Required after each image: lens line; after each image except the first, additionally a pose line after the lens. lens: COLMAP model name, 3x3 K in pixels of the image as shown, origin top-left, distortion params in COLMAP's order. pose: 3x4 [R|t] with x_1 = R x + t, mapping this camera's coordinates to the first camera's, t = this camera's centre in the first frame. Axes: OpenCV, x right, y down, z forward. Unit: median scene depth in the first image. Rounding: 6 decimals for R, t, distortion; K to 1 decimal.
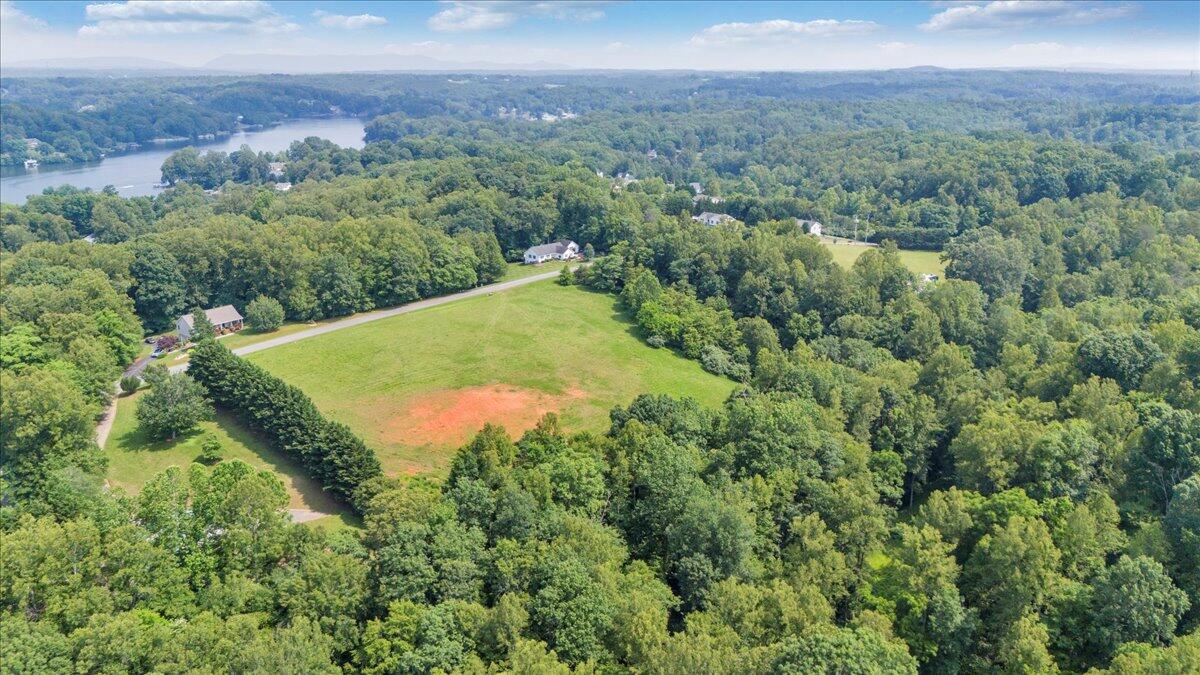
lens RADIAL K [[888.4, 0, 600.0], [0, 888.4, 337.5], [0, 0, 1]] dist [0.086002, -0.095756]
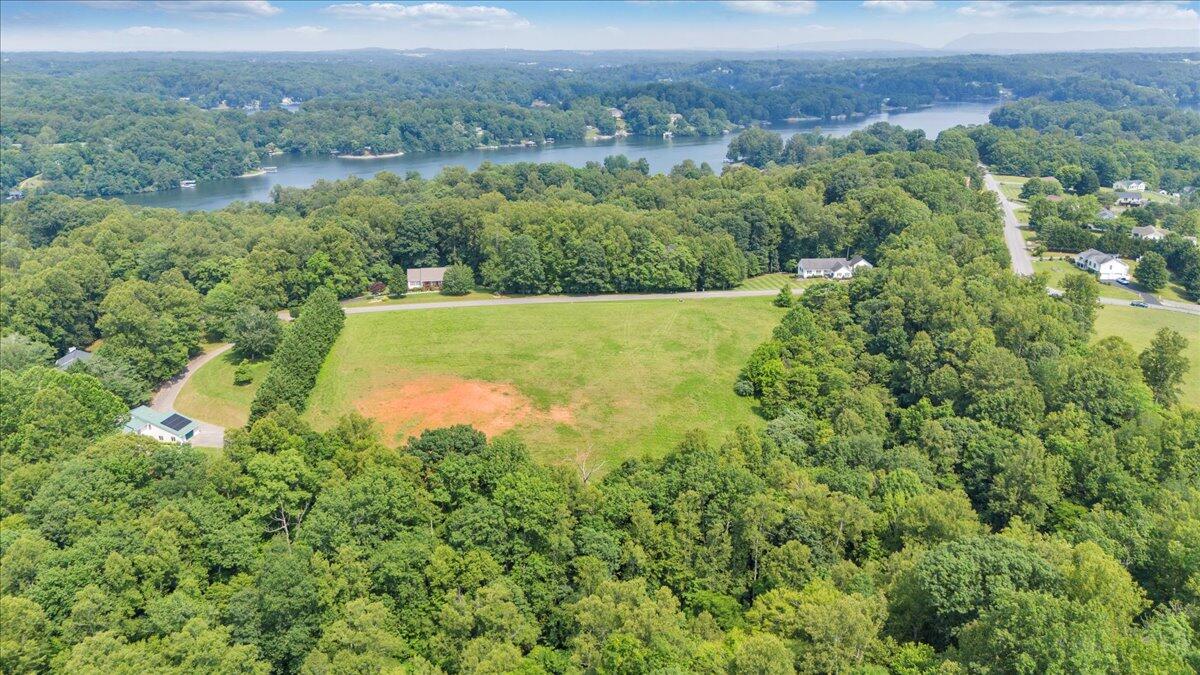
lens RADIAL K [[888.4, 0, 600.0], [0, 888.4, 337.5], [0, 0, 1]] dist [0.086002, -0.095756]
pose [[0.729428, 0.208800, -0.651412, 0.437528], [-0.195463, 0.976193, 0.094031, -0.082341], [0.655537, 0.058738, 0.752875, 0.238172]]
